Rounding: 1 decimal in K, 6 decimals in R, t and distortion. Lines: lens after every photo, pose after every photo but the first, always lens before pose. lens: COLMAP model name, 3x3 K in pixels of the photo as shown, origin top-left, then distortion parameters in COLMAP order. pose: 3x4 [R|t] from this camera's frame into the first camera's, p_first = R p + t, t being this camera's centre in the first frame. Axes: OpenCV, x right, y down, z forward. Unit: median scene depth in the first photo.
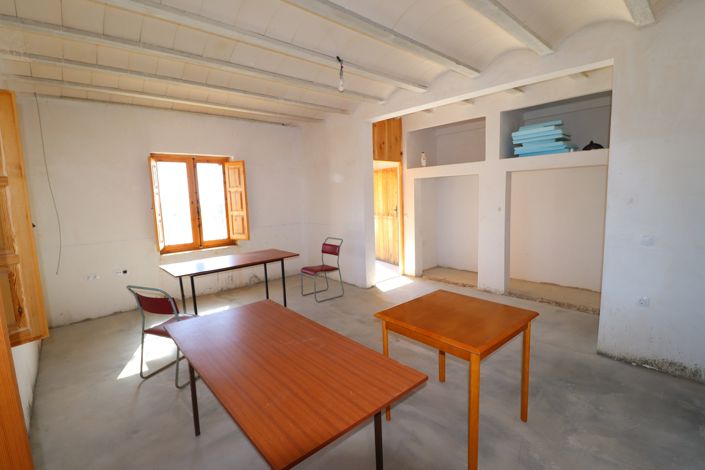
lens RADIAL K [[327.9, 0, 356.8], [0, 327.9, 233.3], [0, 0, 1]] dist [-0.001567, -0.009115]
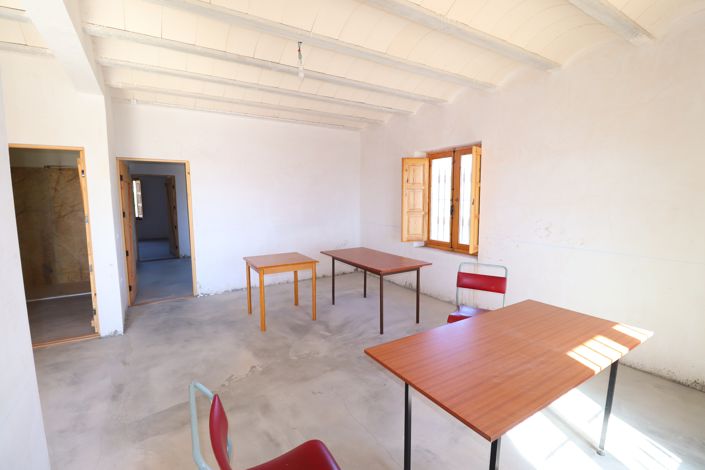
lens RADIAL K [[327.9, 0, 354.6], [0, 327.9, 231.6], [0, 0, 1]] dist [-0.001567, -0.009115]
pose [[-0.984055, 0.019926, 0.176744, -0.201482], [0.059096, 0.973881, 0.219233, -0.130956], [-0.167759, 0.226182, -0.959530, 1.147663]]
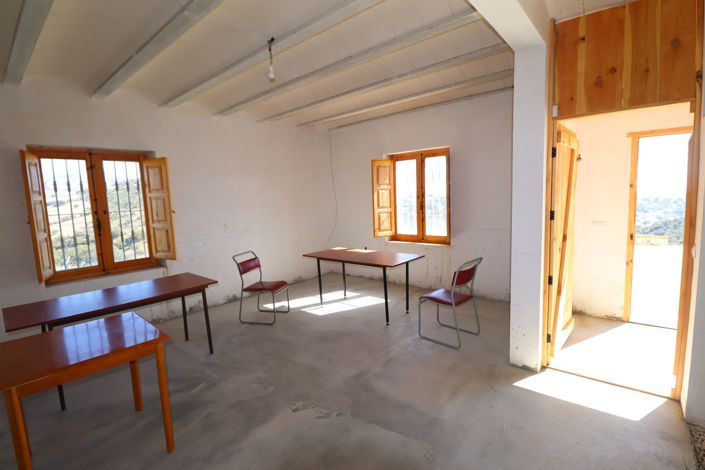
lens RADIAL K [[327.9, 0, 355.2], [0, 327.9, 231.5], [0, 0, 1]] dist [-0.001567, -0.009115]
pose [[0.132560, 0.134656, -0.981985, 0.522236], [-0.084645, 0.988647, 0.124143, -0.100040], [0.987554, 0.066664, 0.142454, 0.674953]]
